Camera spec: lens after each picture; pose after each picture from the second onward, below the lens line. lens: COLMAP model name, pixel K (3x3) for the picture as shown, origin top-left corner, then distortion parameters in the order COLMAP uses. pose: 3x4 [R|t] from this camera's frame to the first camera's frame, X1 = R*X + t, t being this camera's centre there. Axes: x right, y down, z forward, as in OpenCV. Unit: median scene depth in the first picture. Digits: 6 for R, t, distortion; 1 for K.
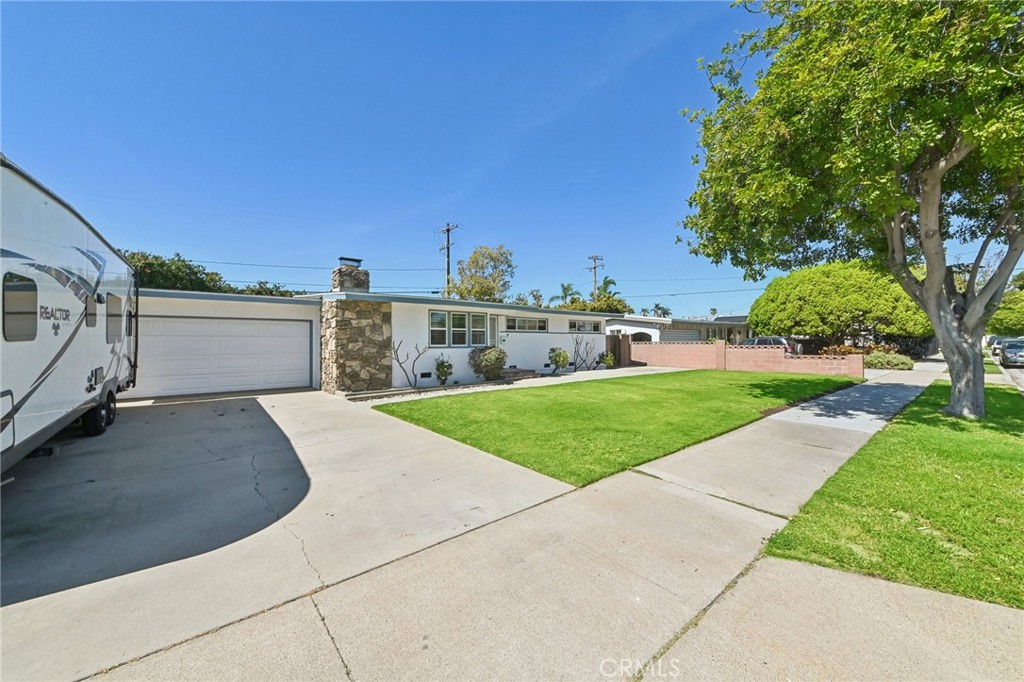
lens RADIAL K [[378.3, 0, 511.4], [0, 378.3, 337.0], [0, 0, 1]] dist [0.006311, -0.001706]
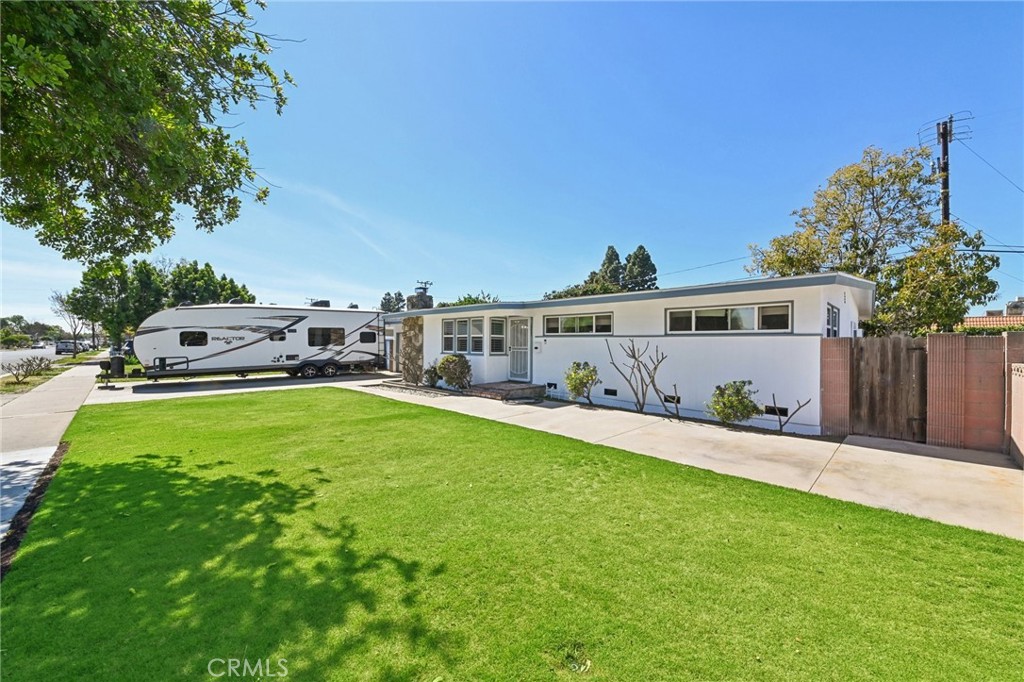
lens RADIAL K [[386.7, 0, 517.6], [0, 386.7, 341.4], [0, 0, 1]] dist [0.000438, -0.006567]
pose [[0.090798, 0.001299, -0.995868, 0.886446], [0.005148, 0.999985, 0.001773, -0.007001], [0.995856, -0.005288, 0.090790, 1.058083]]
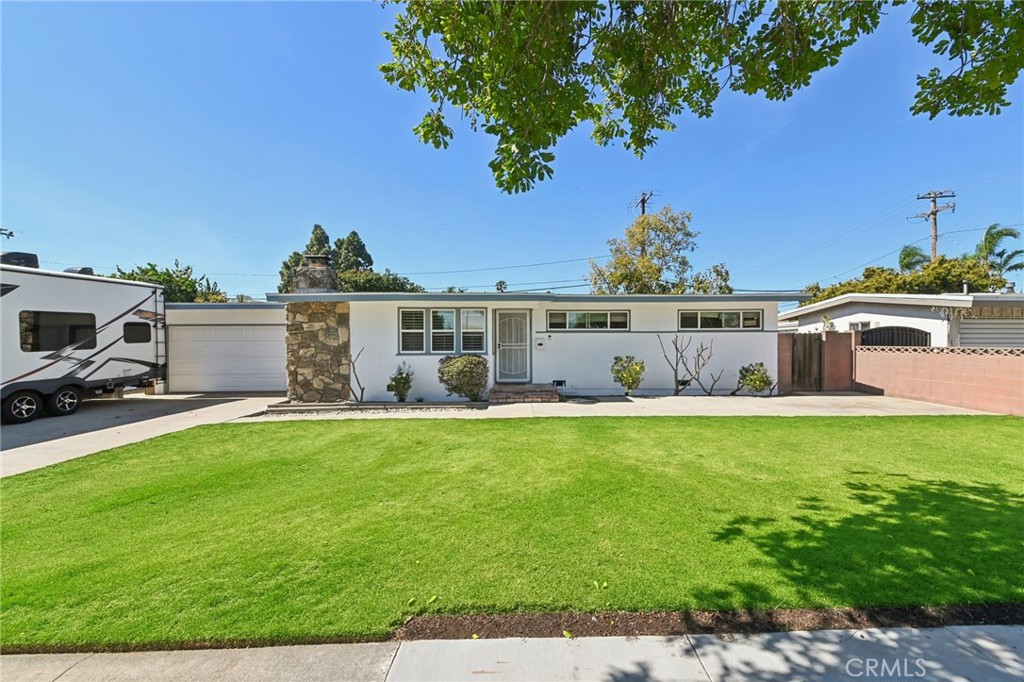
lens RADIAL K [[419.7, 0, 515.4], [0, 419.7, 340.5], [0, 0, 1]] dist [0.006413, -0.000659]
pose [[0.786964, -0.000191, -0.616999, 0.503210], [0.009011, 0.999897, 0.011185, -0.008973], [0.616933, -0.014362, 0.786885, 0.424893]]
